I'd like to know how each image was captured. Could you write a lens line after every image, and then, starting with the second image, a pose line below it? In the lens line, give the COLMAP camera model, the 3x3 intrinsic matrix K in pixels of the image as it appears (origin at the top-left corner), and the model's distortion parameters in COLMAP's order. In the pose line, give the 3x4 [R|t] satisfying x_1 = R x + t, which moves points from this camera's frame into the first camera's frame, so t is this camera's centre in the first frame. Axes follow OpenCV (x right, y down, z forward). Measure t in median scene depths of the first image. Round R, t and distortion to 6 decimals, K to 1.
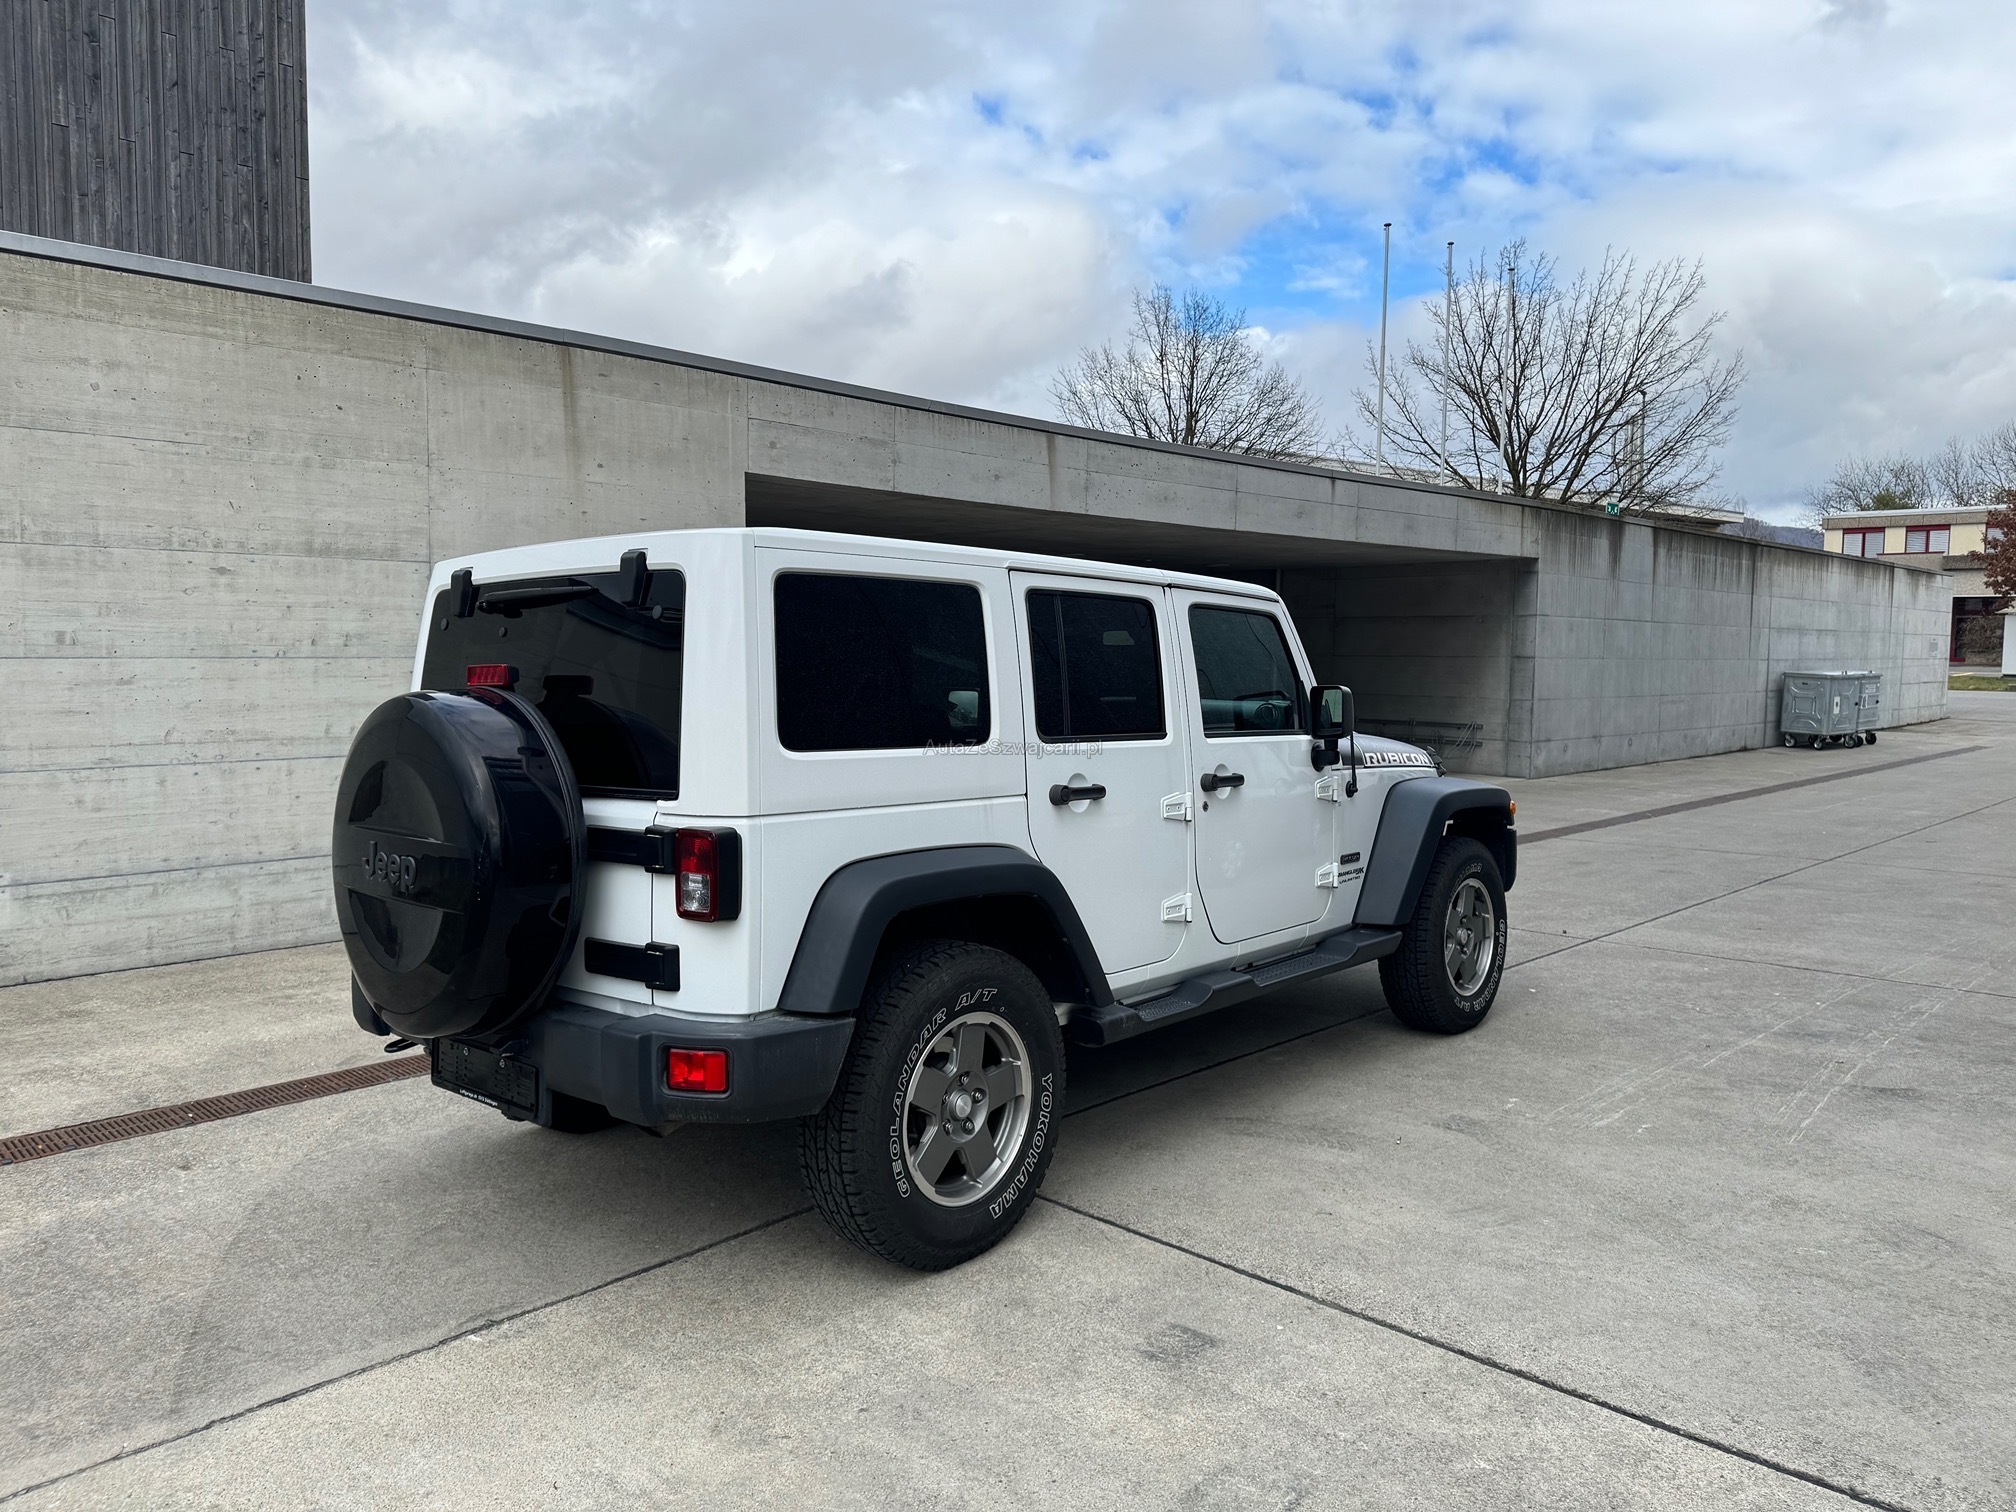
lens RADIAL K [[1429.4, 0, 1001.9], [0, 1429.4, 745.3], [0, 0, 1]] dist [0.067584, -0.085004]
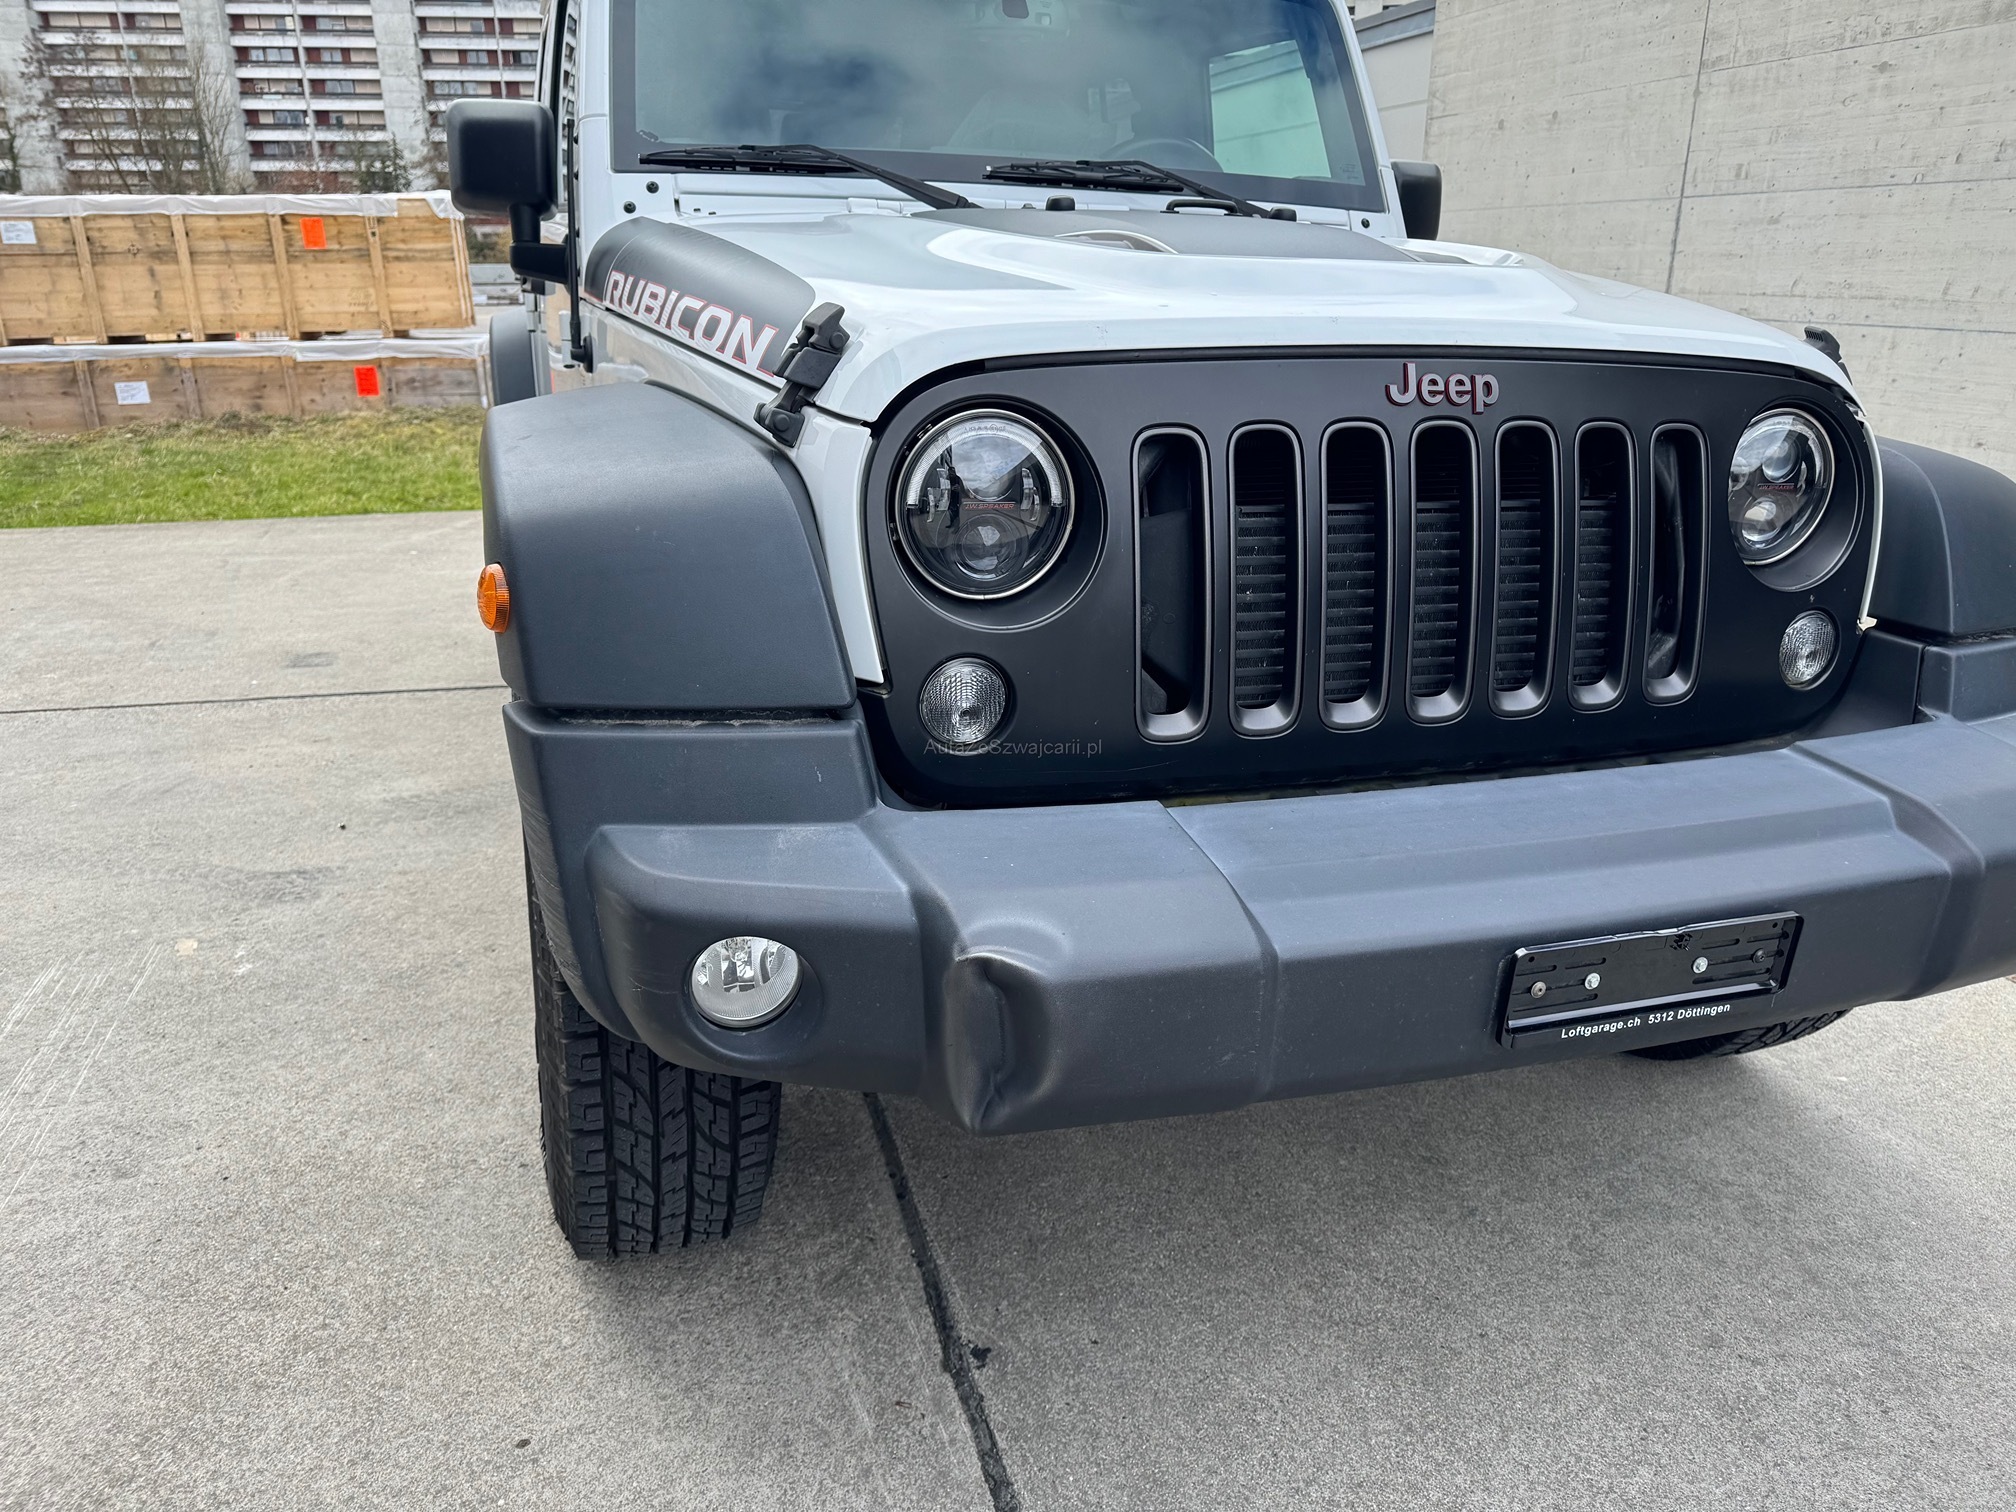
lens RADIAL K [[1420.5, 0, 1002.5], [0, 1420.5, 762.6], [0, 0, 1]] dist [0.032354, -0.034095]
pose [[-0.500899, 0.274954, -0.820671, 0.421546], [-0.071208, 0.931891, 0.355680, -0.011322], [0.862572, 0.236598, -0.447204, 0.988870]]
